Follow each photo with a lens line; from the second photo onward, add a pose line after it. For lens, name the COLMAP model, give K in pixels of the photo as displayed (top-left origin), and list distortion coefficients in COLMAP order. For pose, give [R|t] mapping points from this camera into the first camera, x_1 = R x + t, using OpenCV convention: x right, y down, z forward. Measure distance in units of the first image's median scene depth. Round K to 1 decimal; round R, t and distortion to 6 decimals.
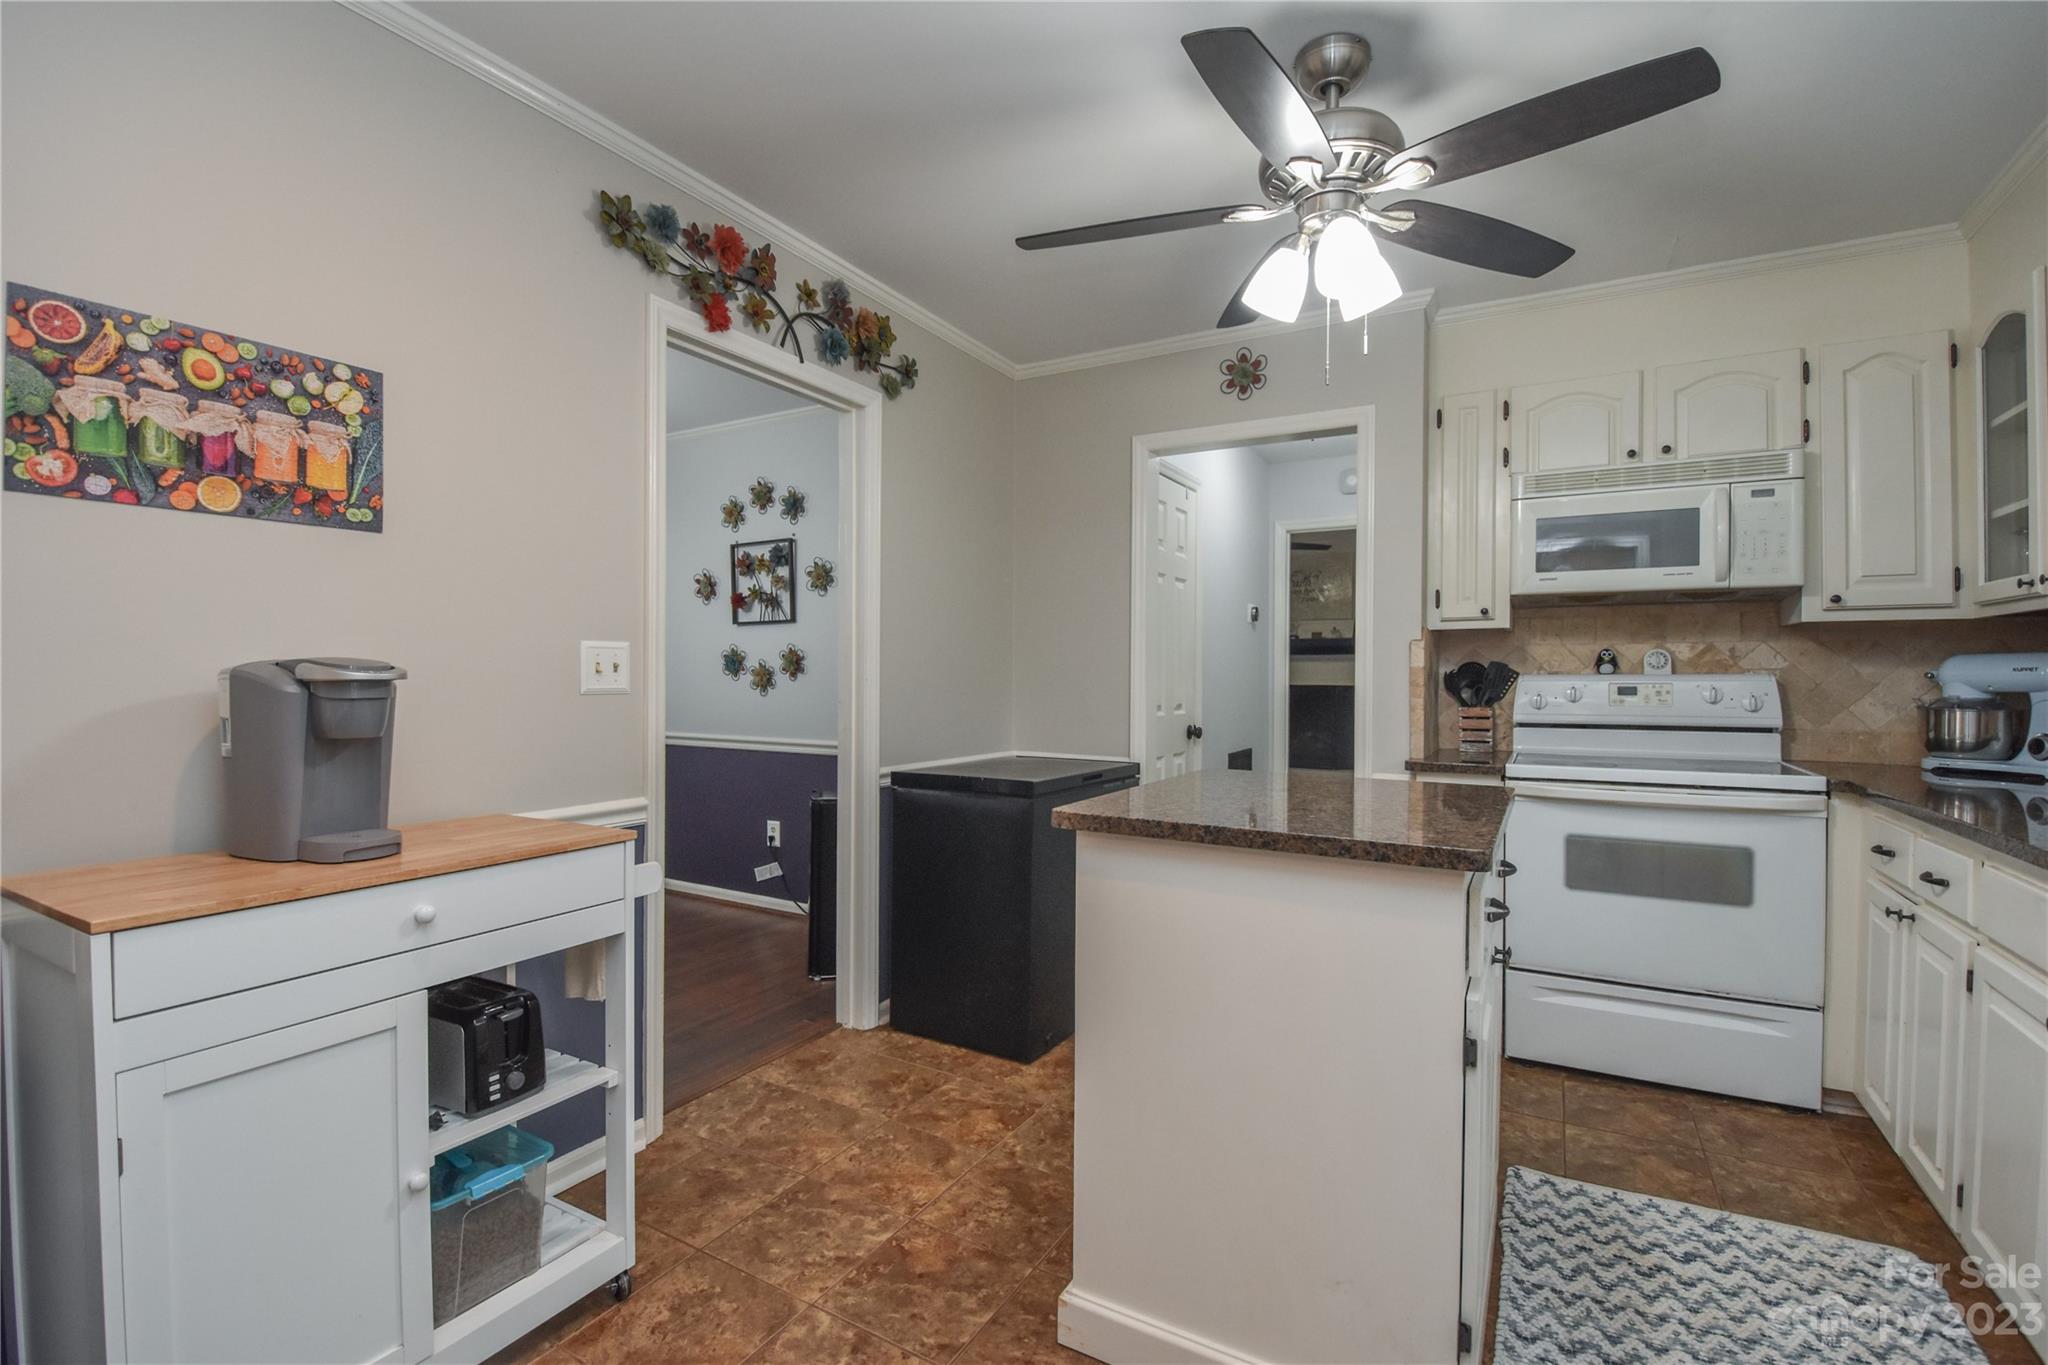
lens RADIAL K [[897.2, 0, 1031.9], [0, 897.2, 682.0], [0, 0, 1]] dist [0.001244, -0.013176]
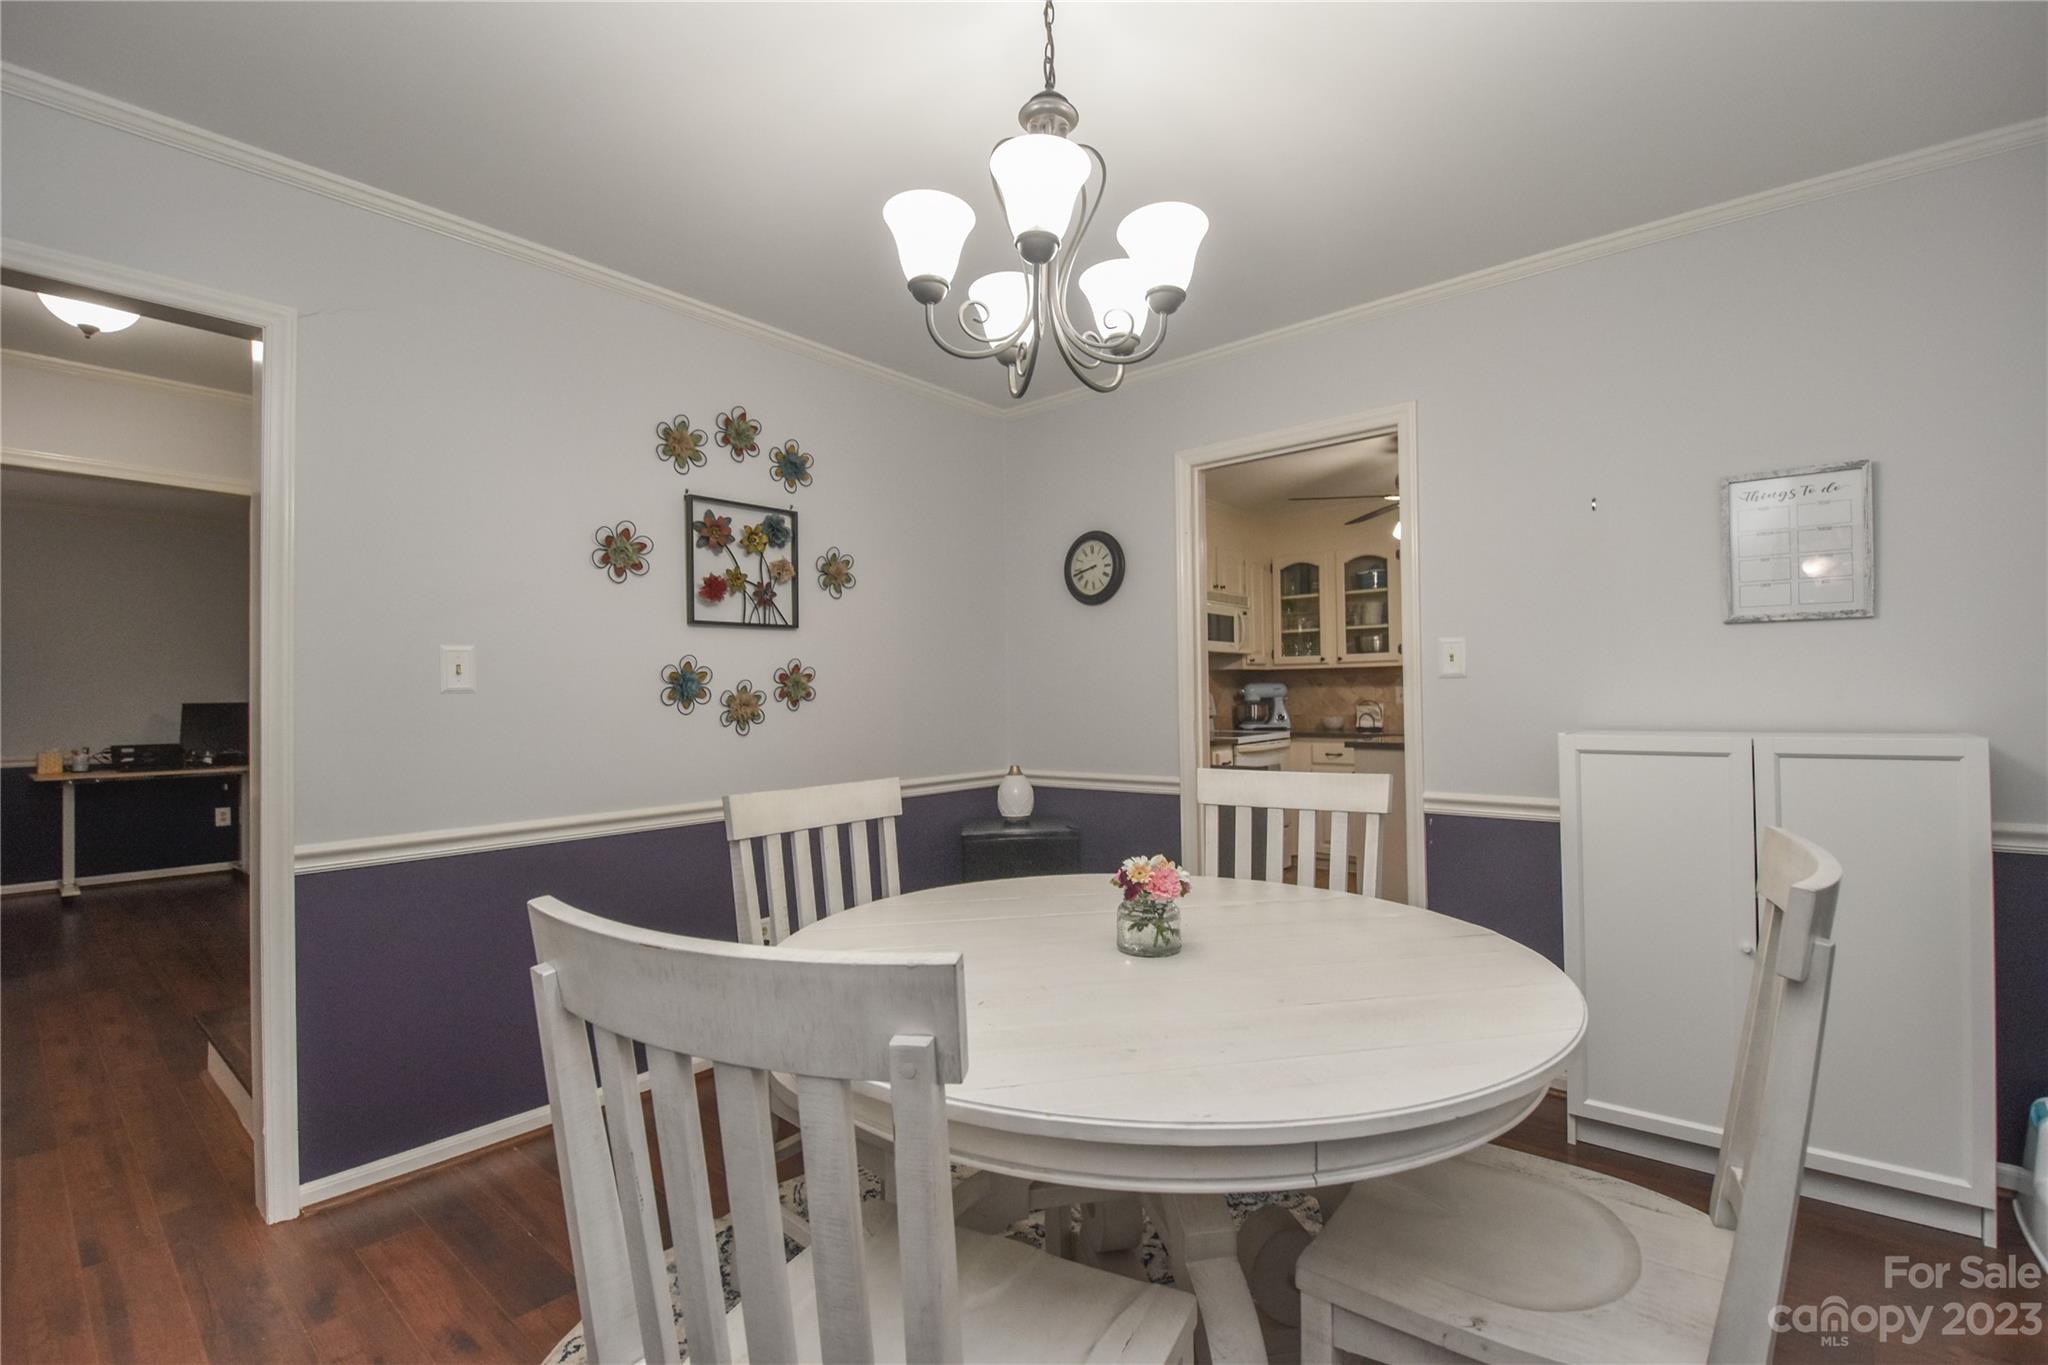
lens RADIAL K [[897.2, 0, 1022.8], [0, 897.2, 677.2], [0, 0, 1]] dist [0.001244, -0.013176]
pose [[0.174462, 0.011918, 0.984592, -1.421335], [0.022330, 0.999622, -0.016057, -0.019297], [-0.984411, 0.024788, 0.174130, 1.057987]]
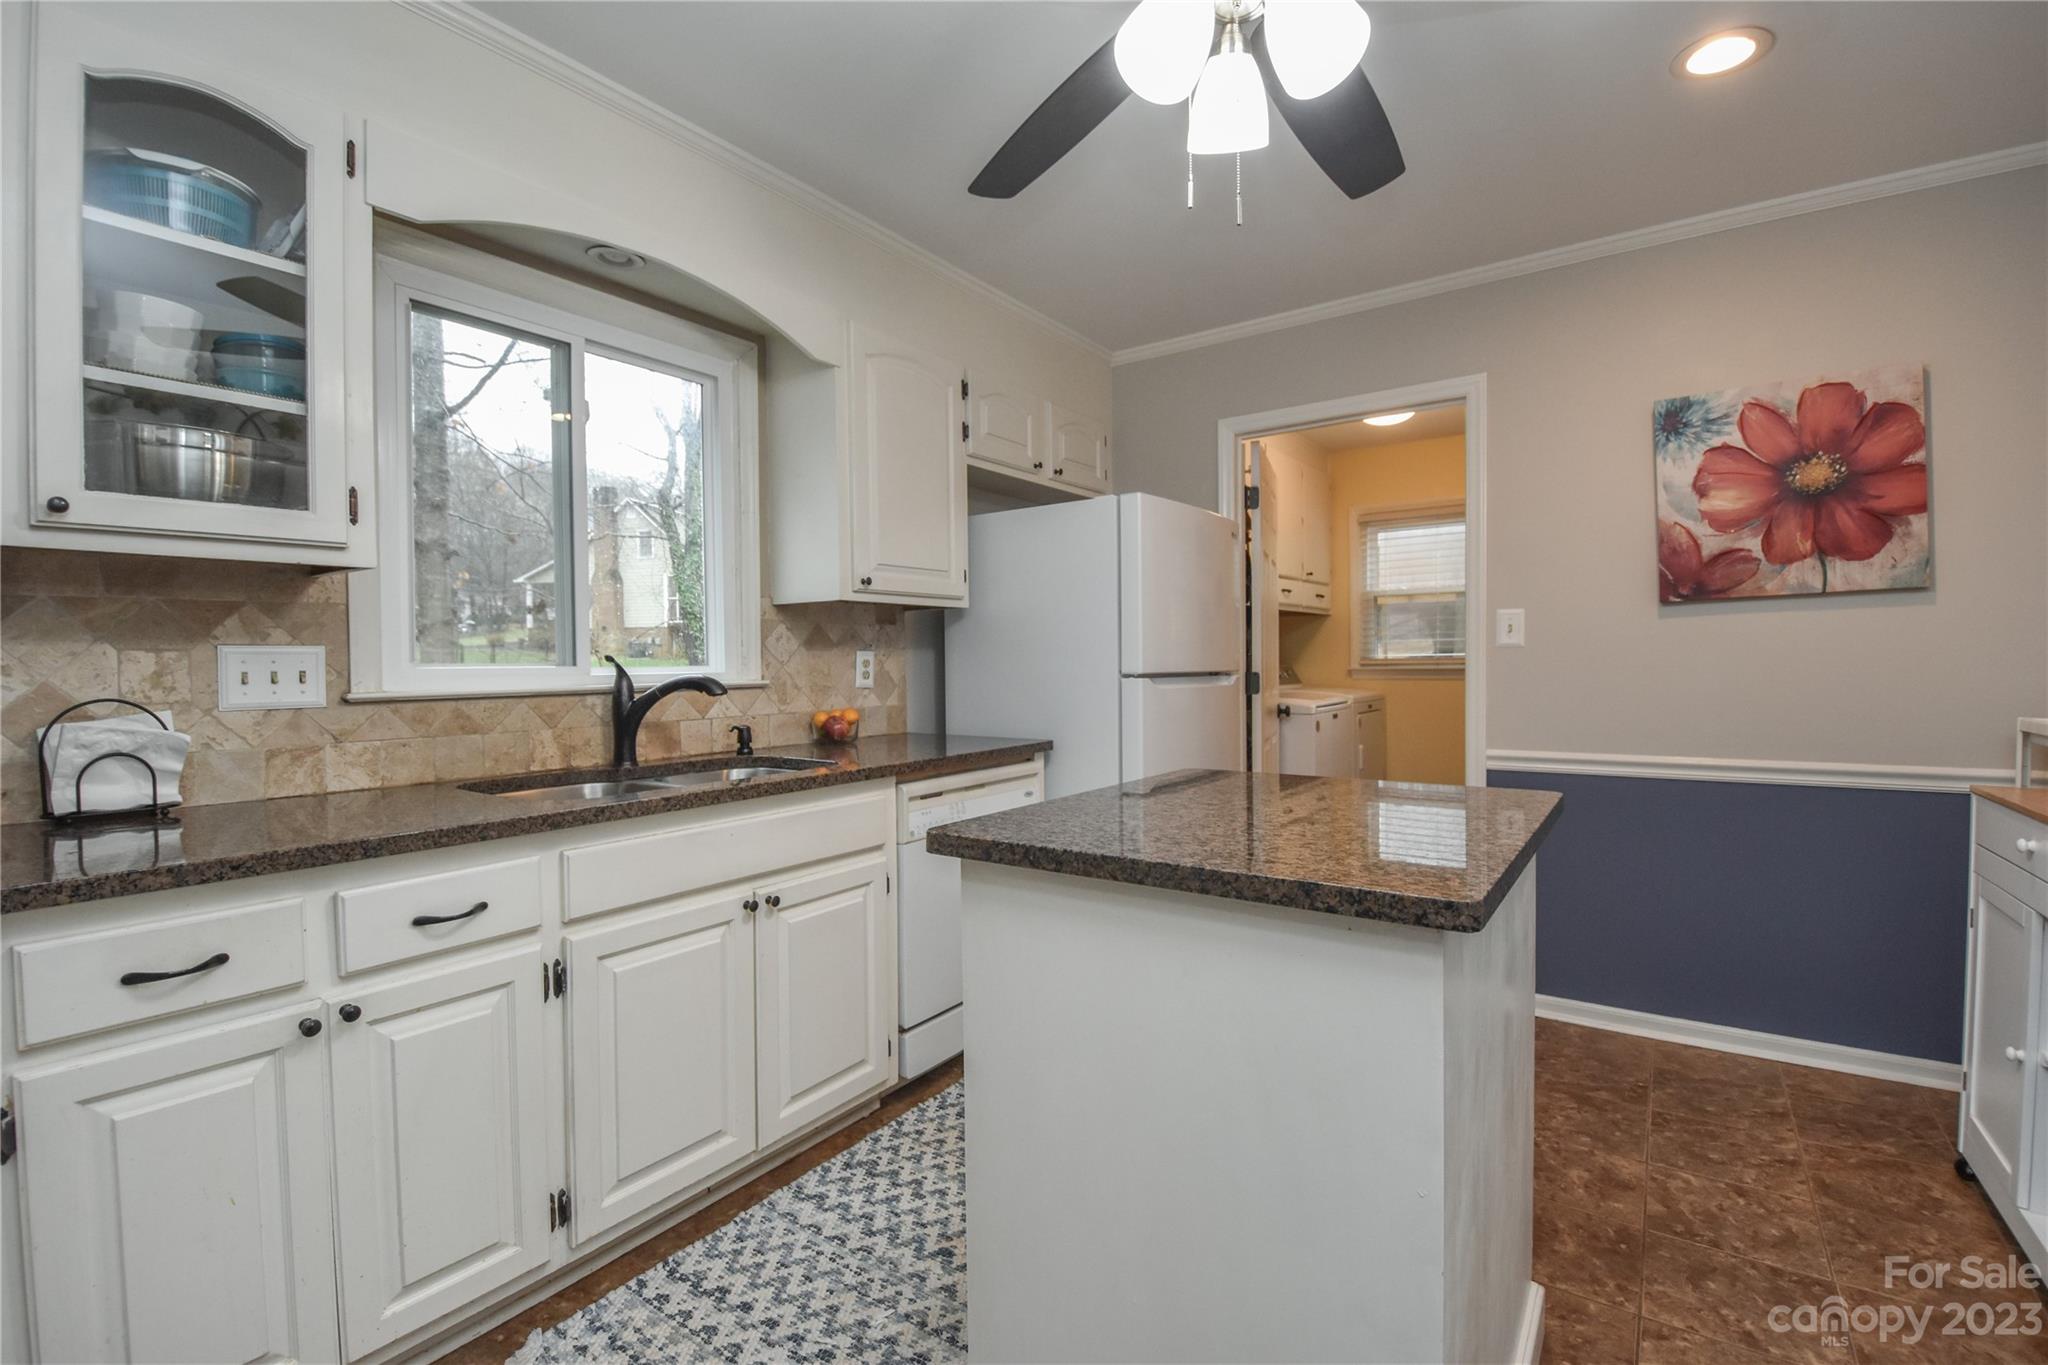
lens RADIAL K [[897.2, 0, 1031.8], [0, 897.2, 681.6], [0, 0, 1]] dist [0.001244, -0.013176]
pose [[-0.996485, 0.002727, 0.083731, 0.274277], [0.005406, 0.999480, 0.031784, -0.003103], [-0.083601, 0.032125, -0.995981, 1.087473]]
